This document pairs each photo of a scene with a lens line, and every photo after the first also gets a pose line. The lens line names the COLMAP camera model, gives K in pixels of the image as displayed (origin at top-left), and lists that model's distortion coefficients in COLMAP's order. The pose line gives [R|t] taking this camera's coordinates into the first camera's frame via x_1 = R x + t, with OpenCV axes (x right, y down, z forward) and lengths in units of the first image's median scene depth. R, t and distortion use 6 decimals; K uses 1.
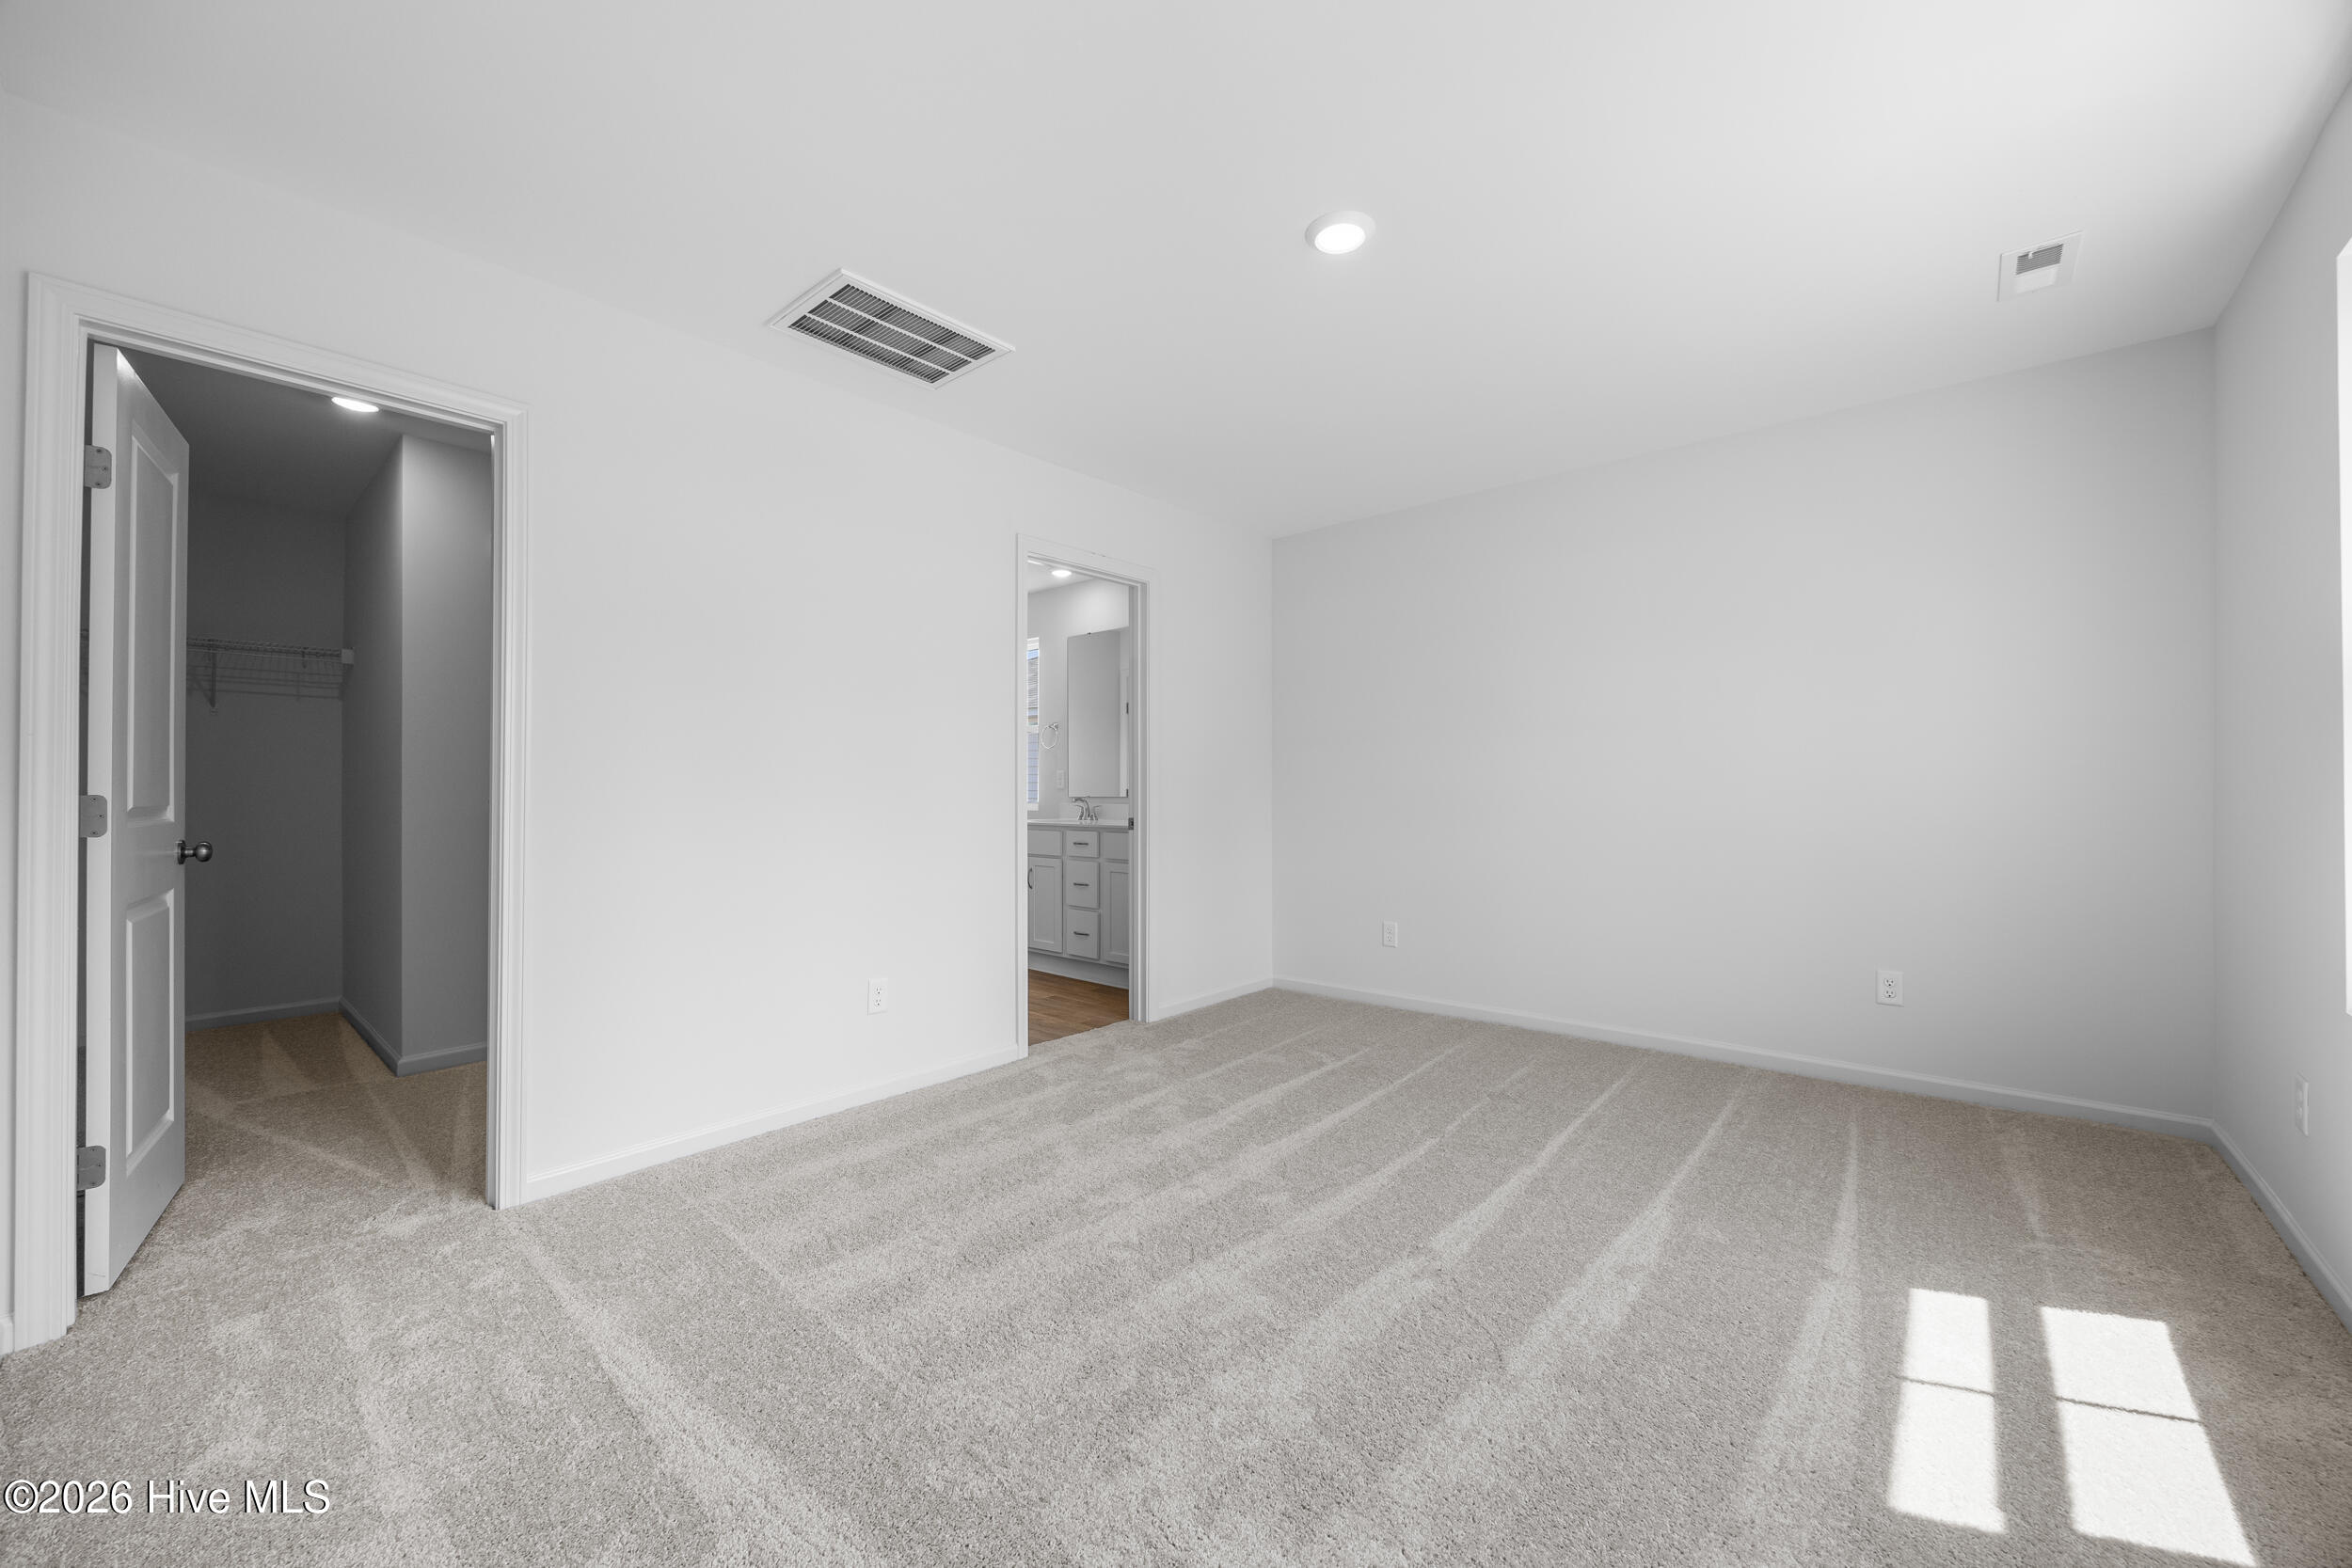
lens RADIAL K [[908.8, 0, 1176.6], [0, 908.8, 784.2], [0, 0, 1]] dist [-0.007638, -0.000146]
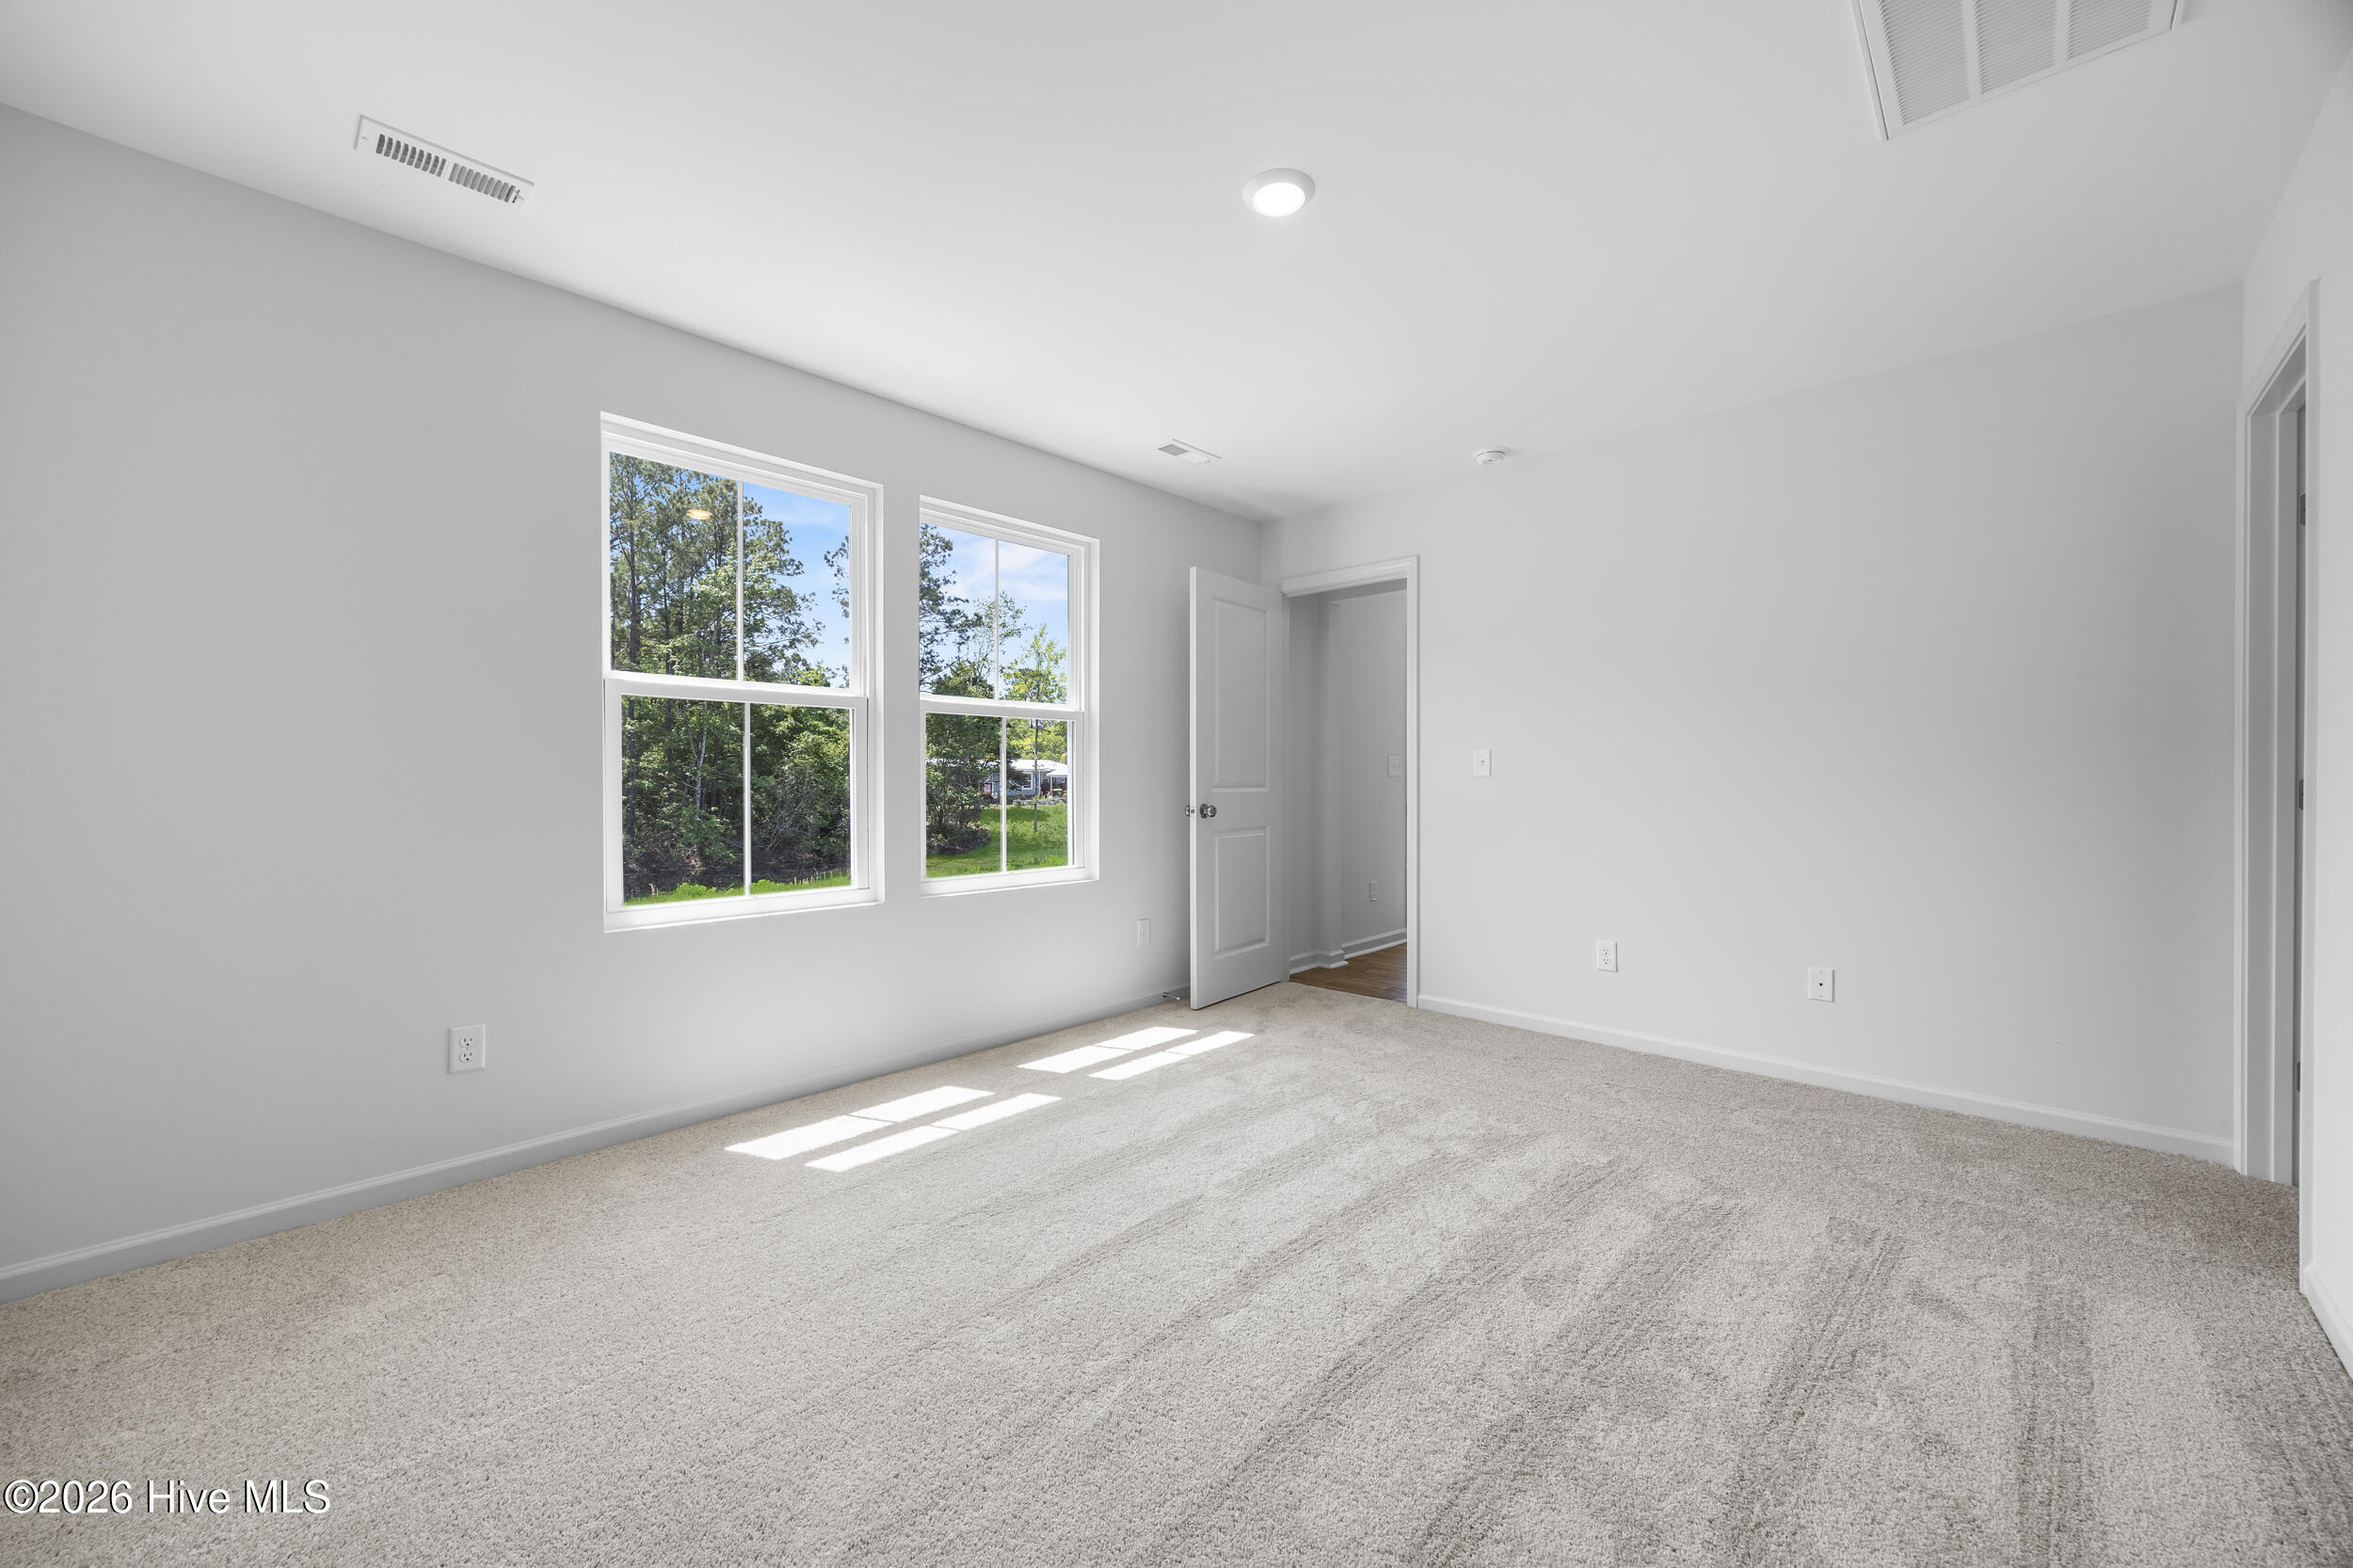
lens RADIAL K [[909.2, 0, 1175.4], [0, 909.2, 779.1], [0, 0, 1]] dist [-0.007638, -0.000146]
pose [[-0.999517, 0.004081, 0.030809, 0.330076], [0.004088, 0.999992, 0.000159, -0.010565], [-0.030808, 0.000285, -0.999525, 2.623592]]
